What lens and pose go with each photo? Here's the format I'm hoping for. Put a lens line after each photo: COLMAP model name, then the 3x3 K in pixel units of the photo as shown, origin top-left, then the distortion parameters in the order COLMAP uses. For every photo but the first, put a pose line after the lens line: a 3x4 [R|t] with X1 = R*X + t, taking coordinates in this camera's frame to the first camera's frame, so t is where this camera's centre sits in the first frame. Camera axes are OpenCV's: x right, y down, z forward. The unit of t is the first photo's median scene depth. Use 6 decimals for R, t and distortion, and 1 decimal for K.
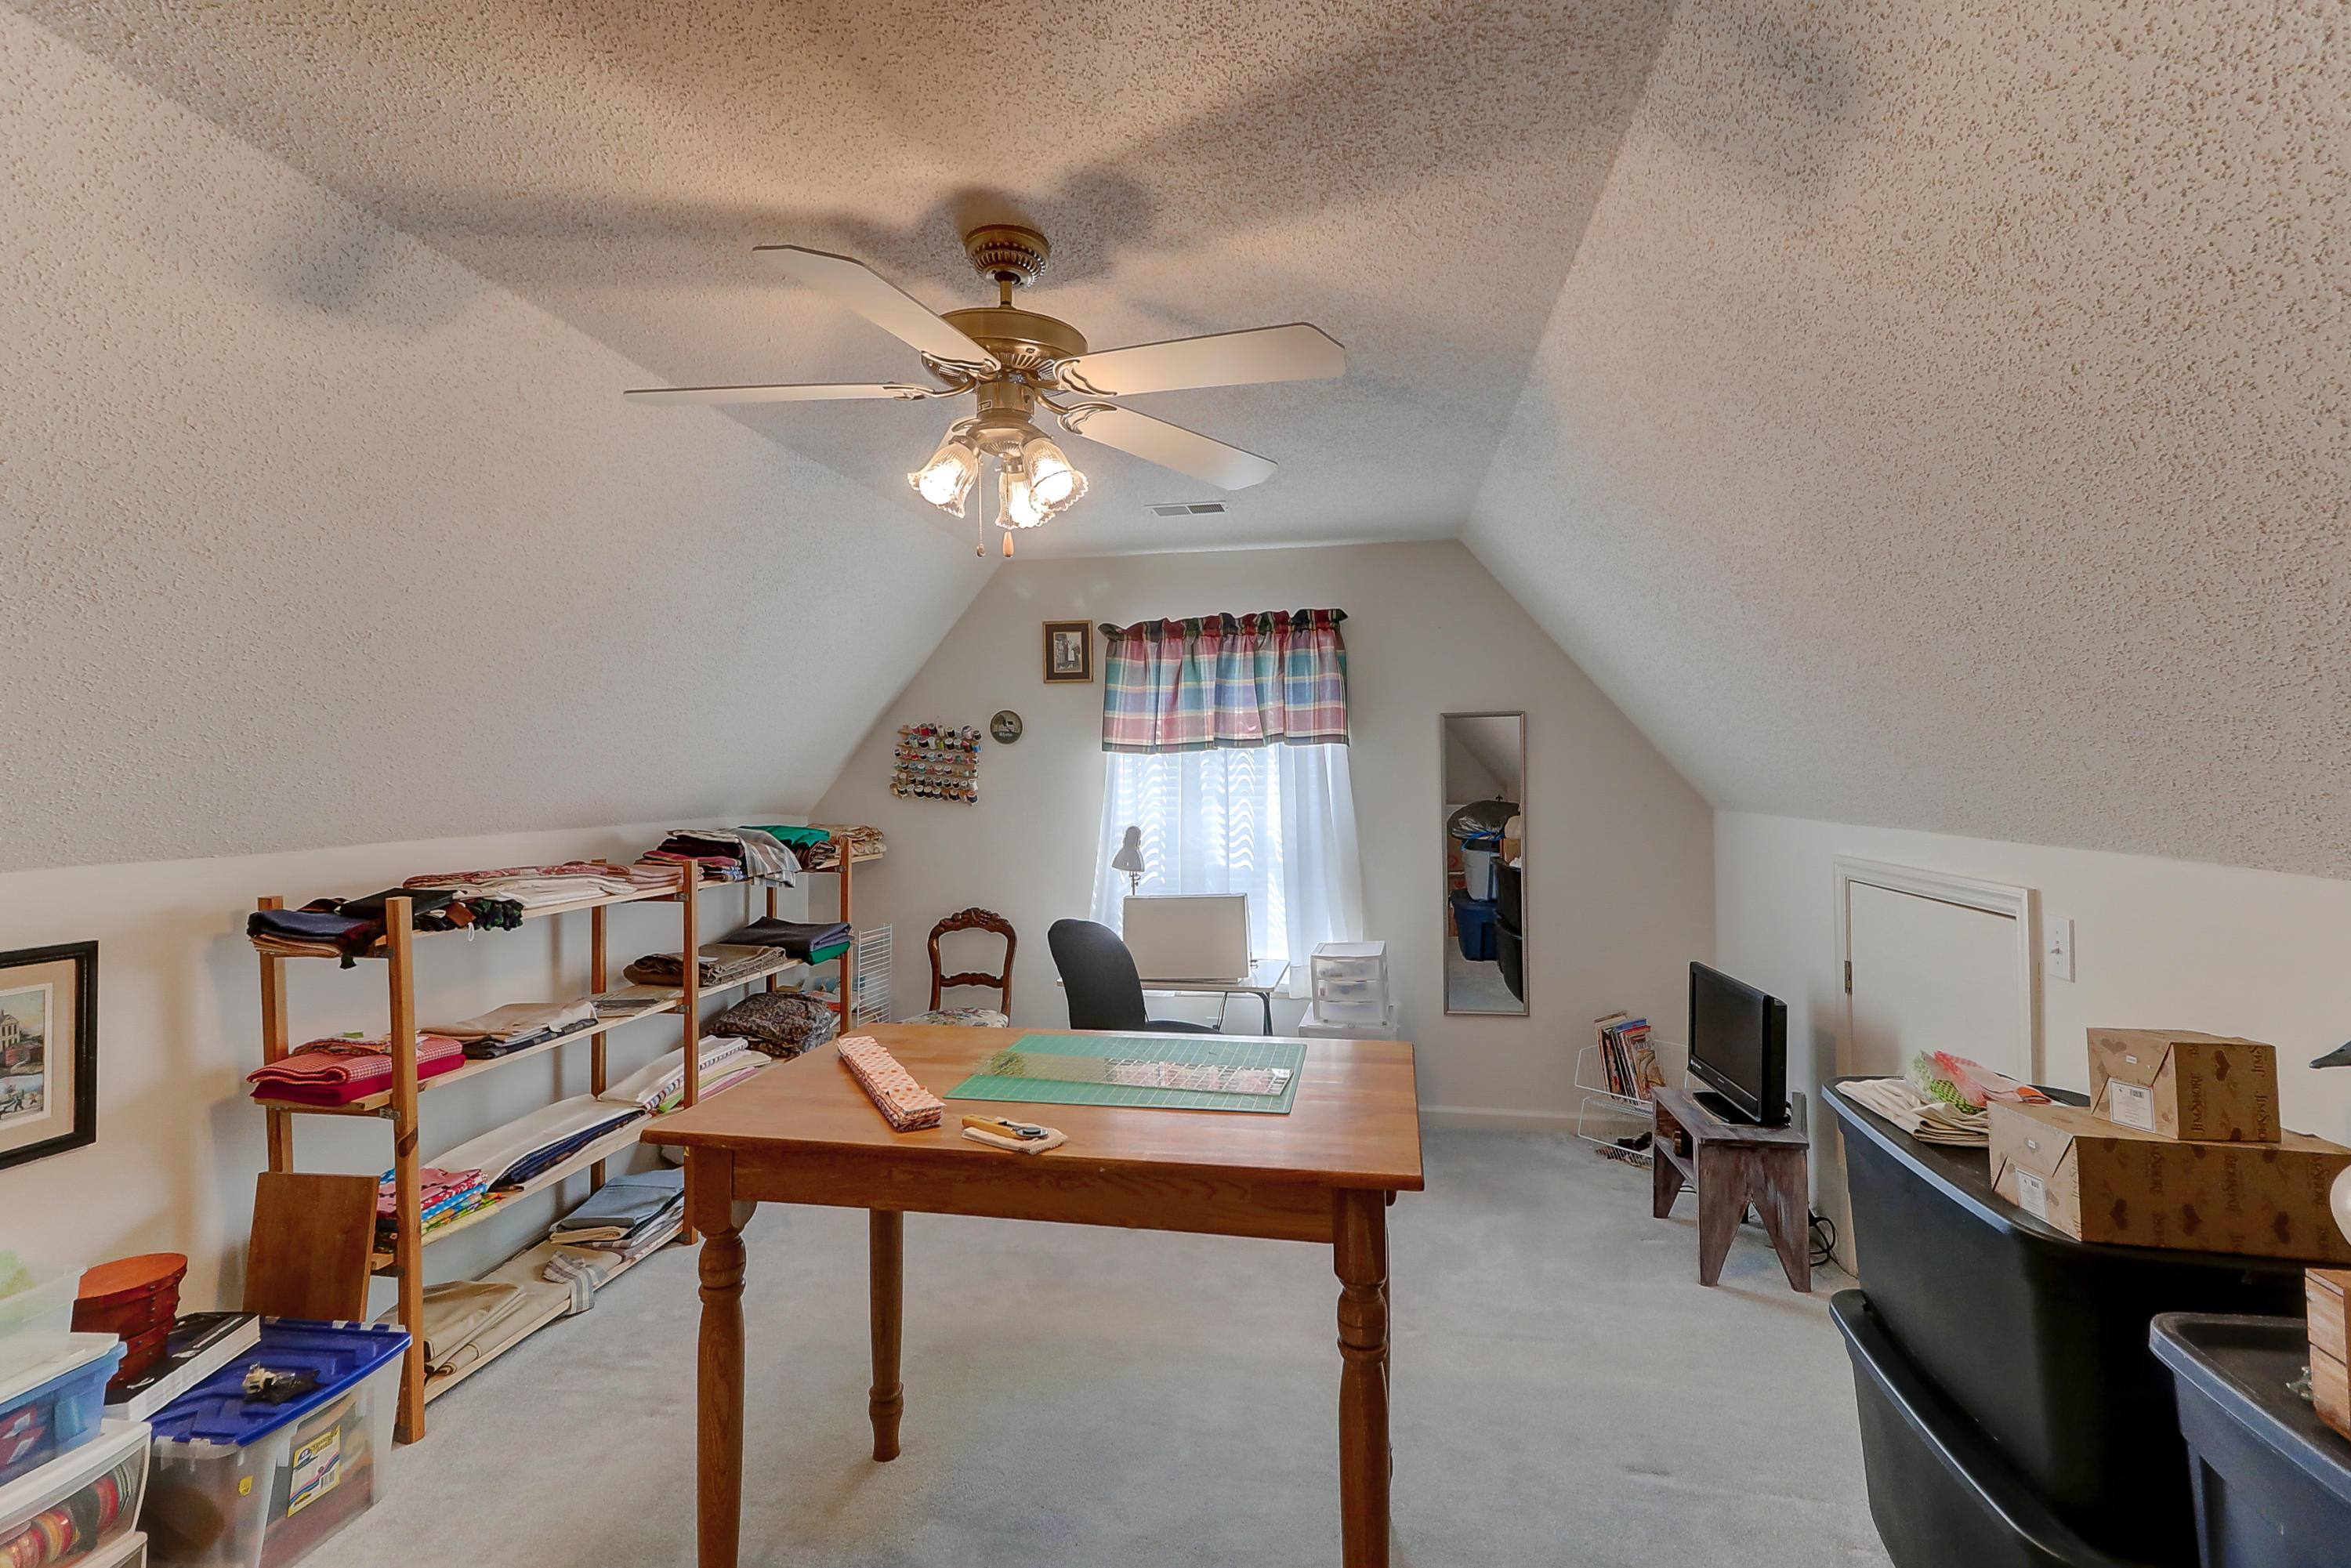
lens RADIAL K [[1076.6, 0, 1165.7], [0, 1076.6, 775.8], [0, 0, 1]] dist [0.022659, -0.000376]
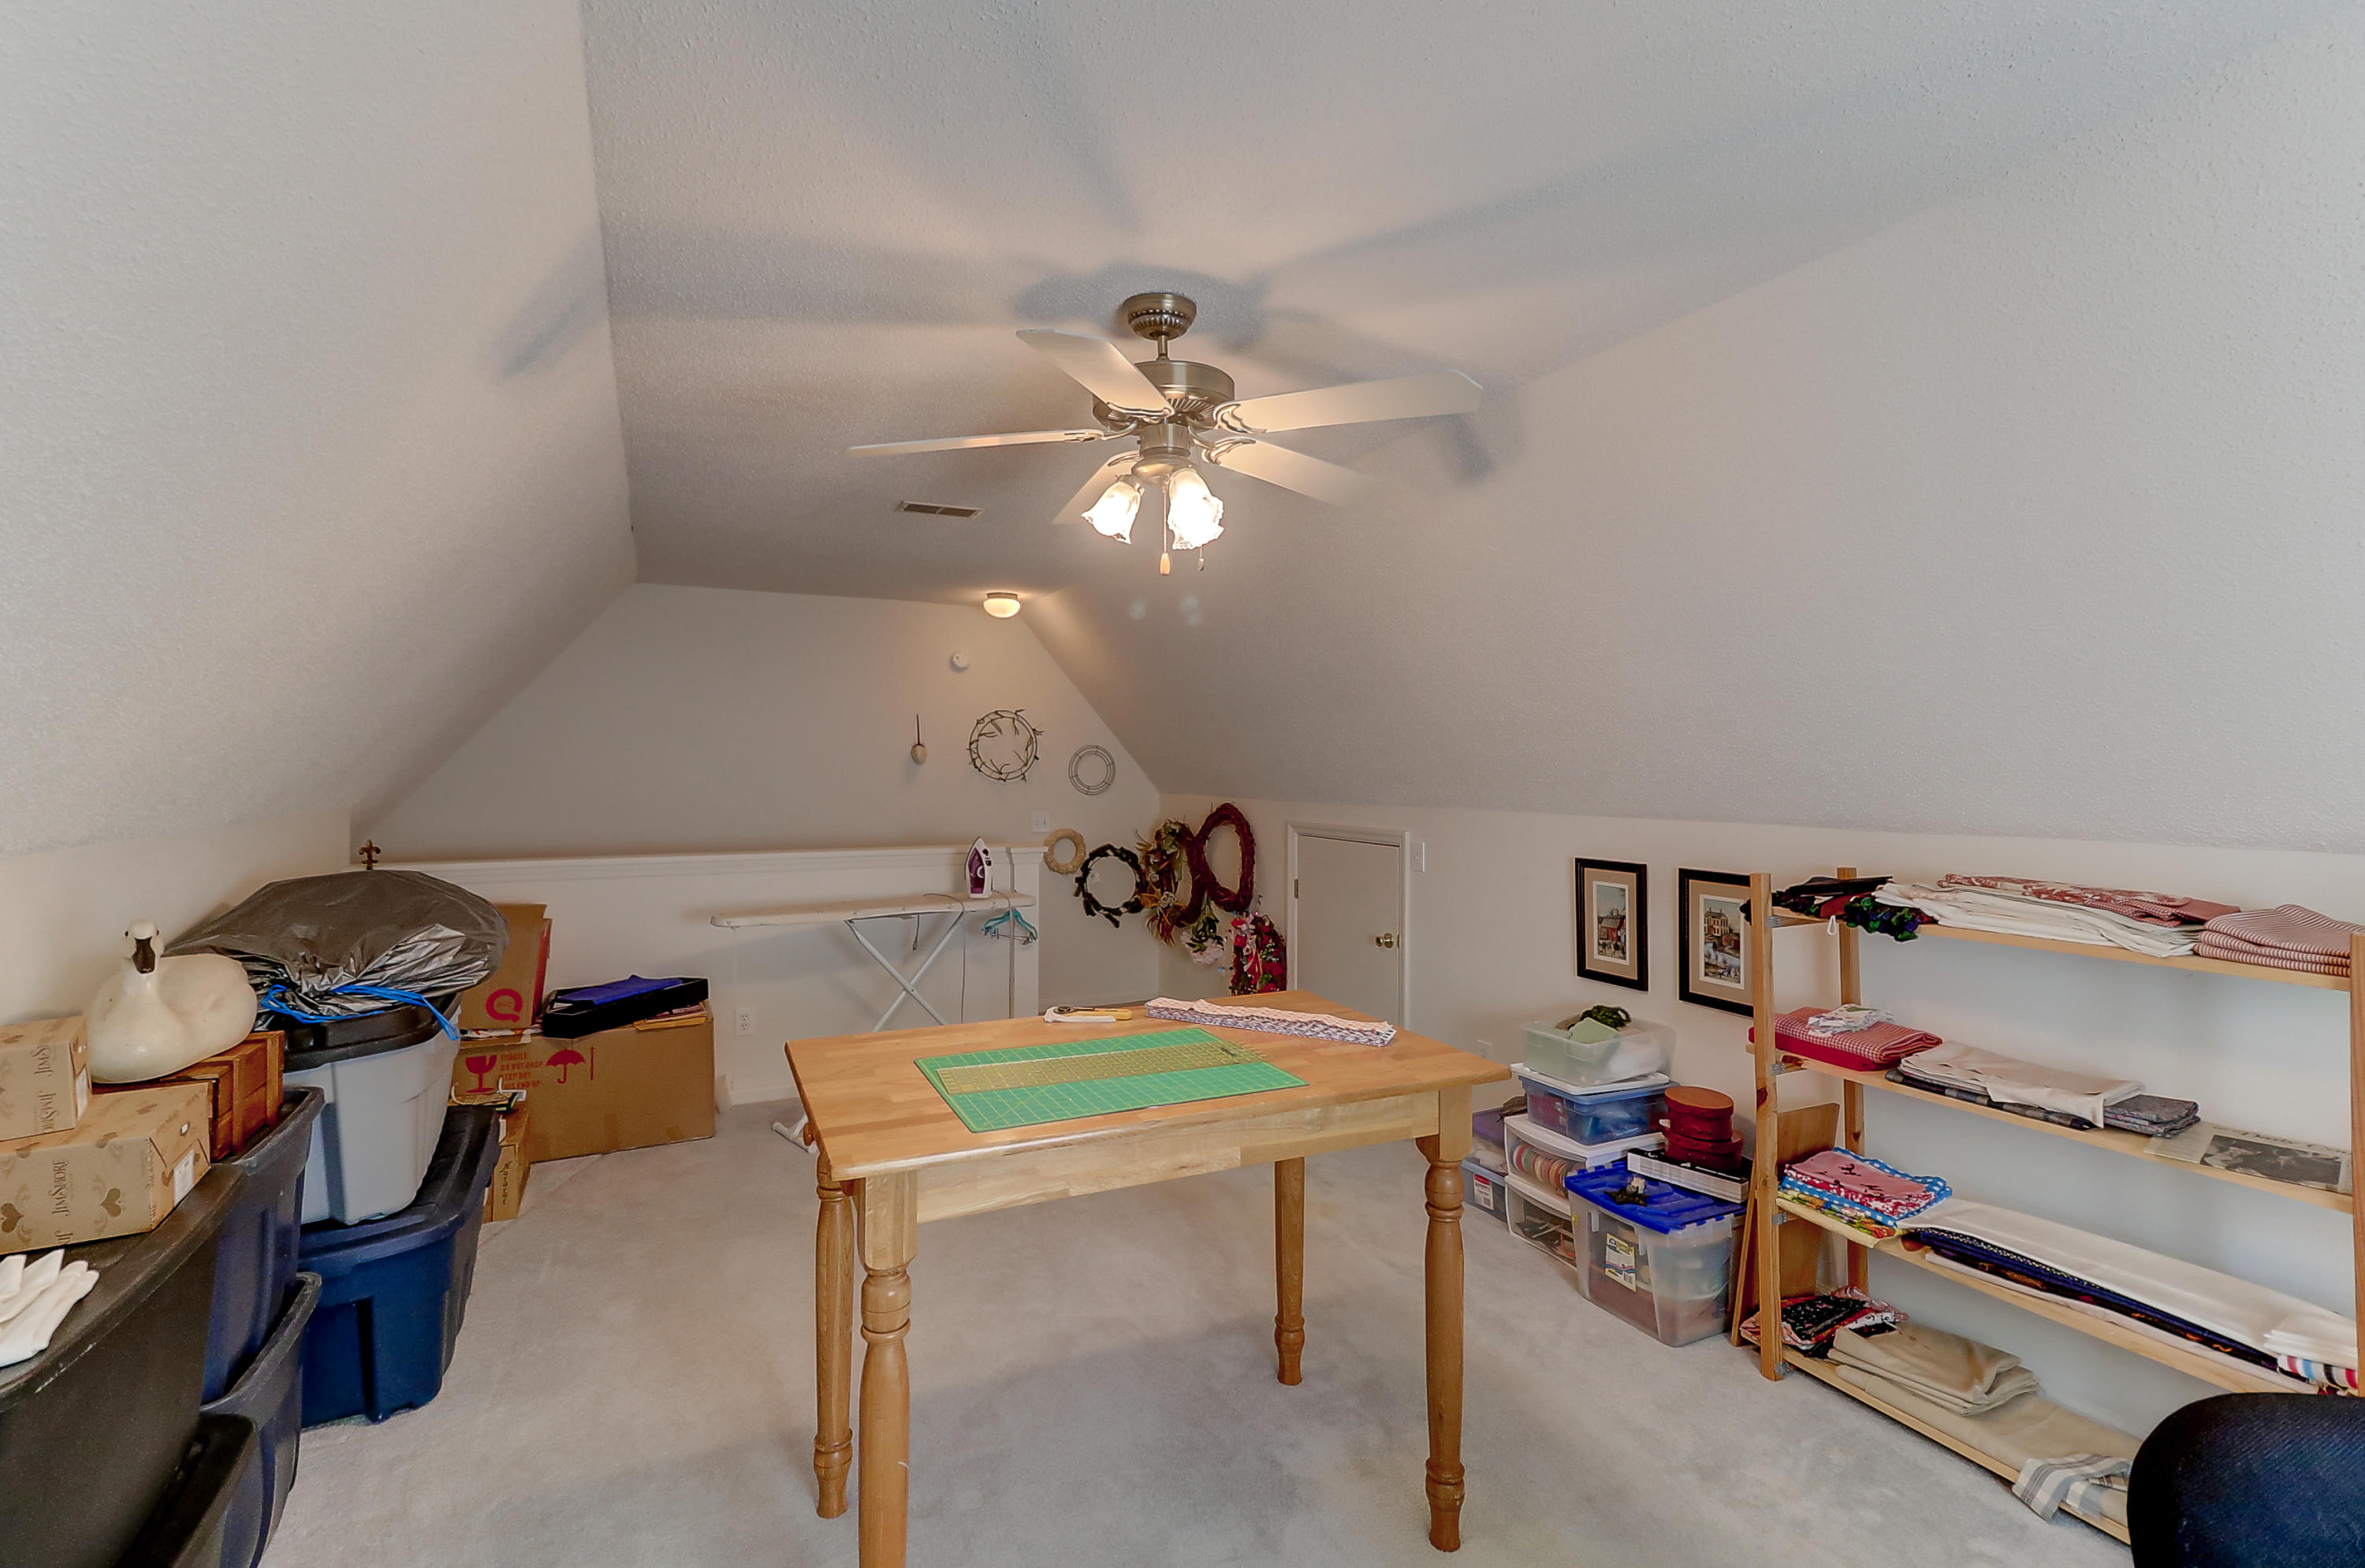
lens RADIAL K [[1083.0, 0, 1172.7], [0, 1083.0, 775.7], [0, 0, 1]] dist [0.022659, -0.000376]
pose [[-0.807364, 0.016074, -0.589834, 0.482266], [0.007643, 0.999830, 0.016787, -0.009670], [0.590004, 0.009045, -0.807350, 1.763416]]
